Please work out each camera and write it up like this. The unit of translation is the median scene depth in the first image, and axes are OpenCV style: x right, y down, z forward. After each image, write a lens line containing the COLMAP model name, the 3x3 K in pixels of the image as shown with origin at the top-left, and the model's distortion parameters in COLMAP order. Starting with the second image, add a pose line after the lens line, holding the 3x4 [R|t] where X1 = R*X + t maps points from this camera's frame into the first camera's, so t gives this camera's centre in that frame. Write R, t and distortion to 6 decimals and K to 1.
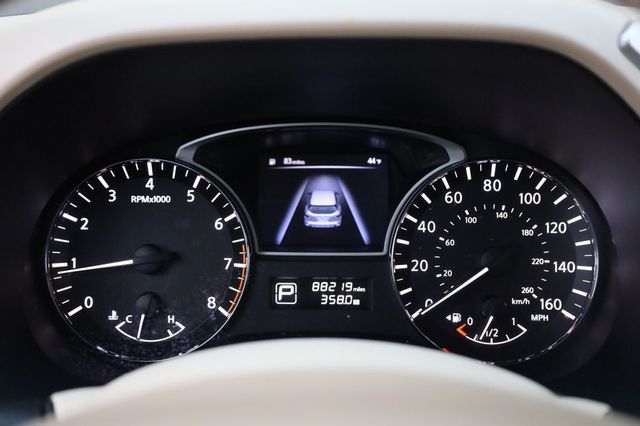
lens RADIAL K [[964.1, 0, 320.0], [0, 964.1, 213.0], [0, 0, 1]] dist [-0.010815, -0.019211]
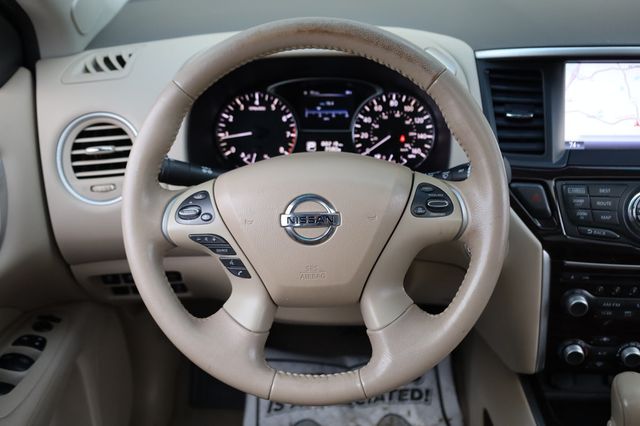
lens RADIAL K [[755.2, 0, 320.0], [0, 755.2, 213.0], [0, 0, 1]] dist [0.007060, 0.008035]
pose [[0.999560, 0.006067, -0.029026, 0.046207], [-0.002356, 0.992002, 0.126203, 0.006895], [0.029560, -0.126080, 0.991580, -0.982443]]
